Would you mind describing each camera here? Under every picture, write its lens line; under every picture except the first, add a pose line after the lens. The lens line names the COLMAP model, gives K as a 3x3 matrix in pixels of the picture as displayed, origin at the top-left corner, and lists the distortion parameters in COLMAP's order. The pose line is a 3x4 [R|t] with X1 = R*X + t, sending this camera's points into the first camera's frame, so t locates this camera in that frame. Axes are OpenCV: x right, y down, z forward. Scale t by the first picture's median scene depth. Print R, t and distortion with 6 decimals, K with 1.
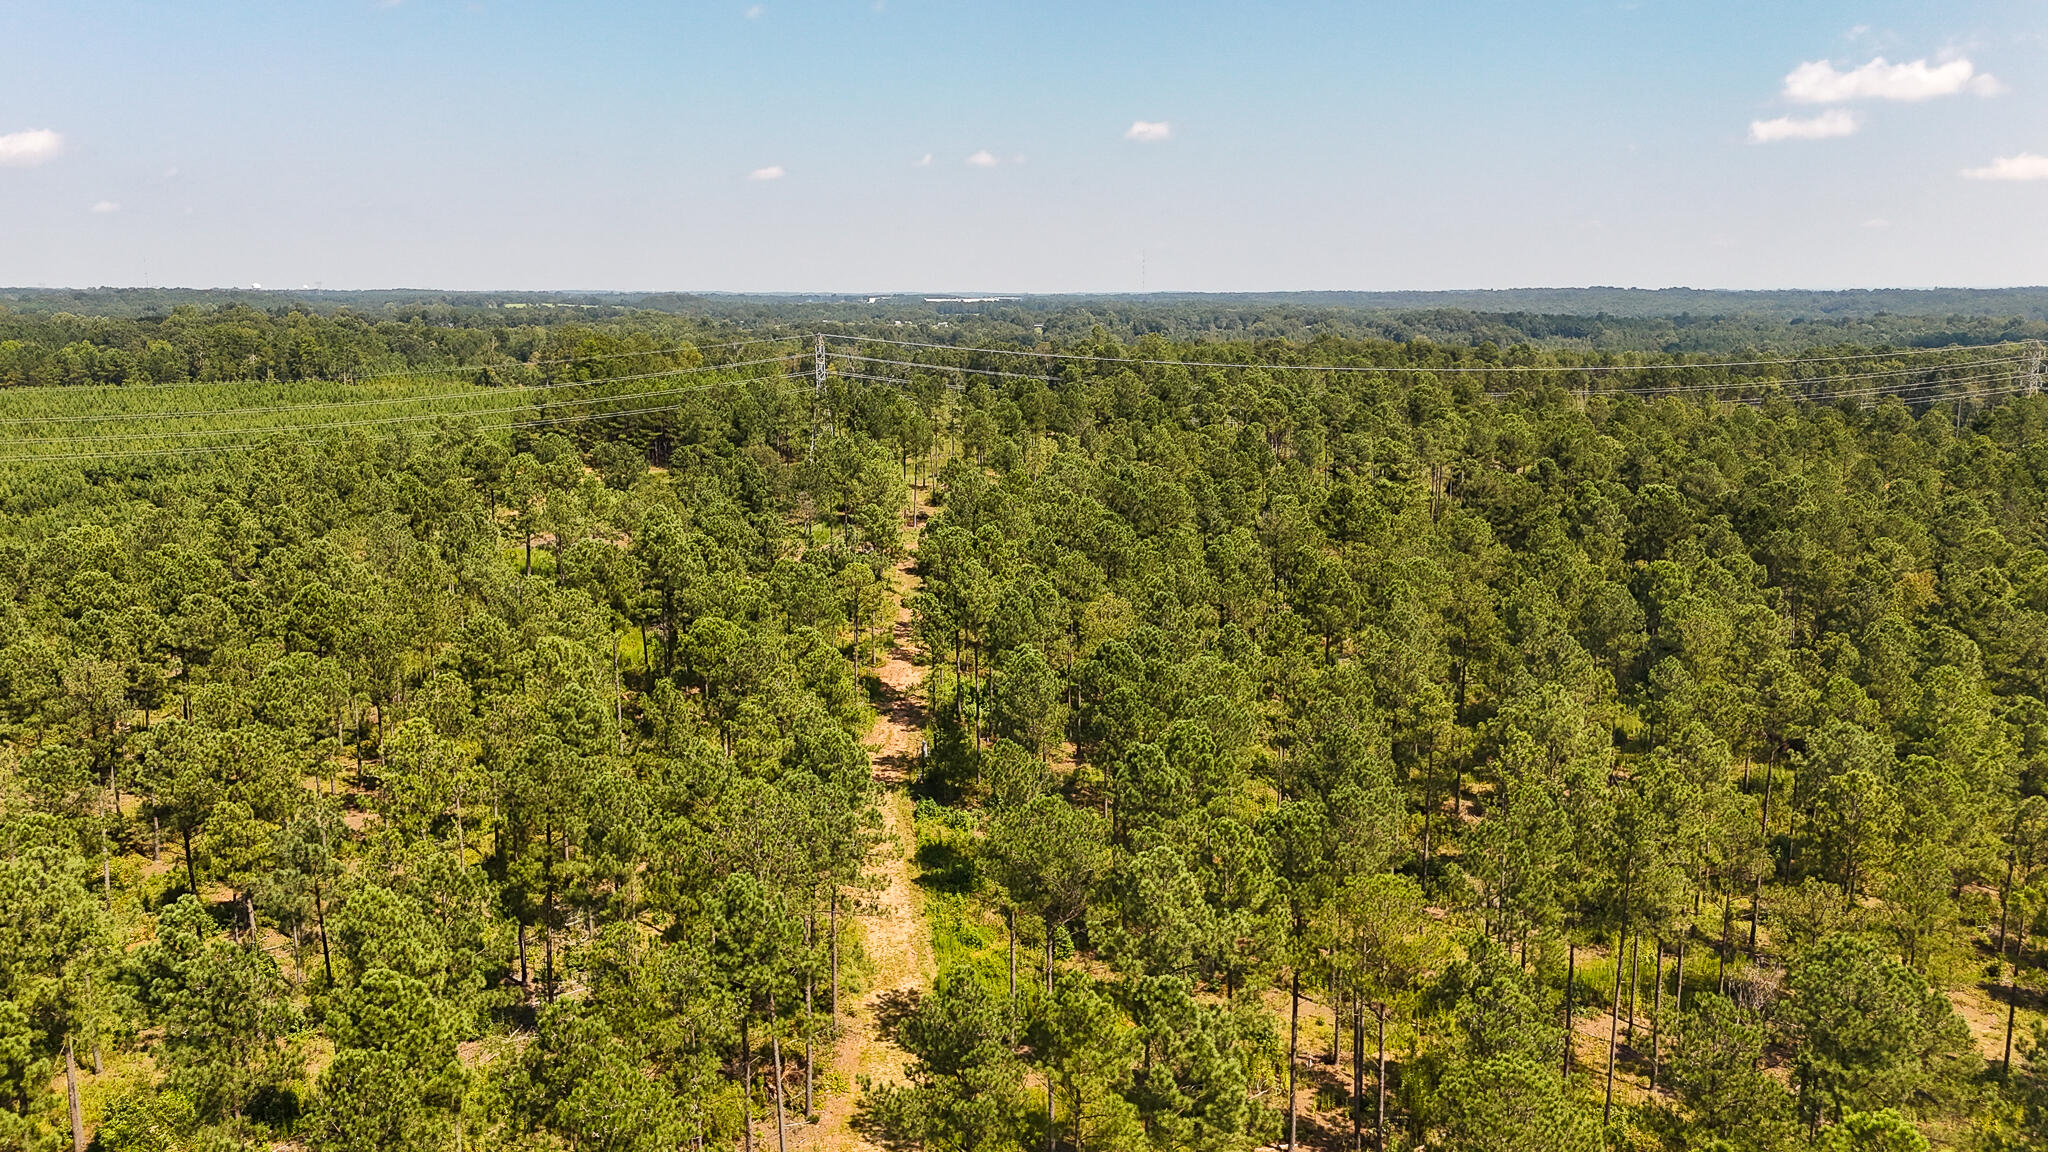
lens RADIAL K [[1469.4, 0, 1025.6], [0, 1469.4, 575.4], [0, 0, 1]] dist [0.031357, -0.033230]
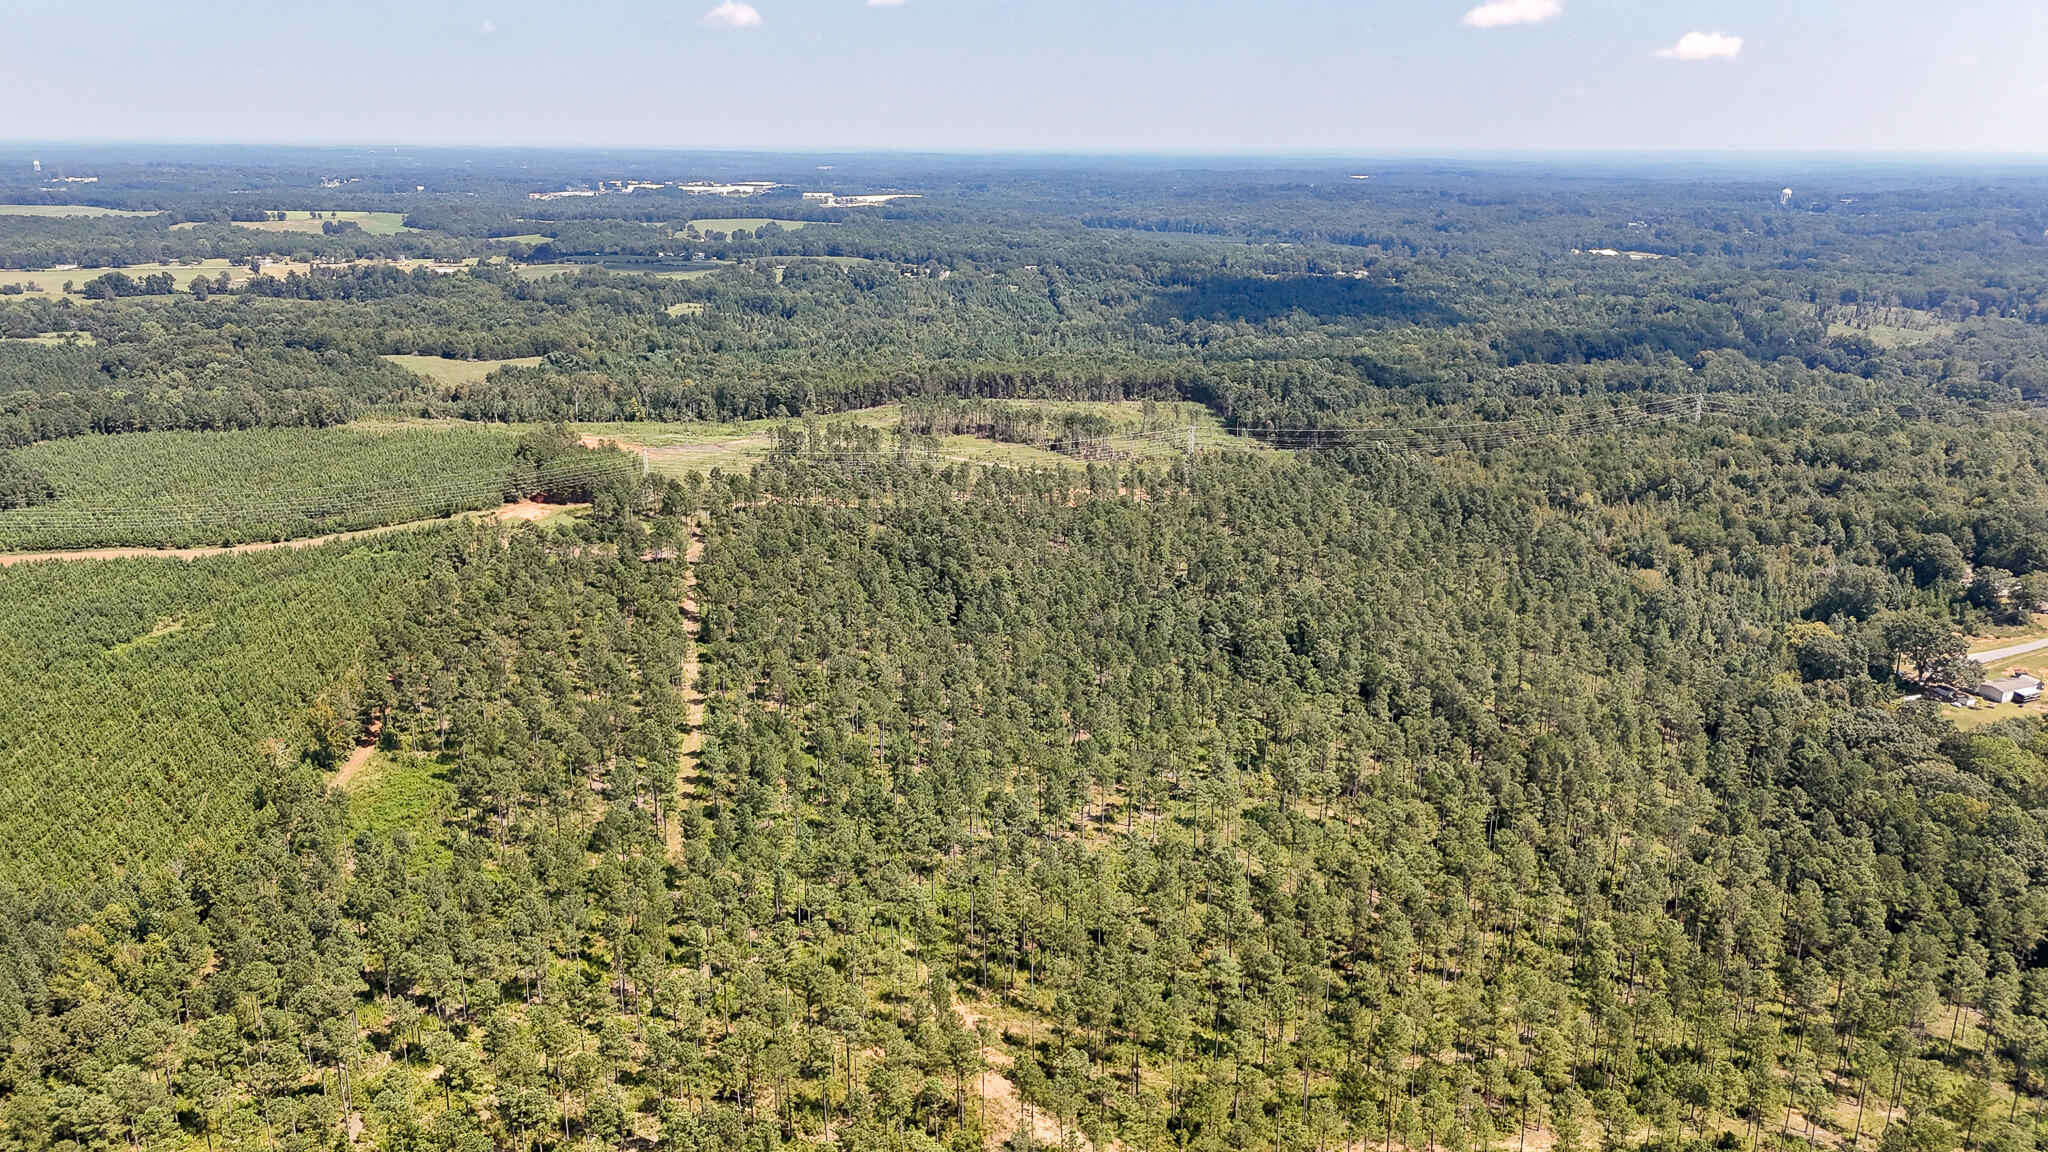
lens RADIAL K [[1469.4, 0, 1016.6], [0, 1469.4, 566.7], [0, 0, 1]] dist [0.031357, -0.033230]
pose [[0.988456, -0.024336, 0.149540, 0.169473], [0.010014, 0.995351, 0.095795, -0.379097], [-0.151177, -0.093192, 0.984104, -2.711441]]
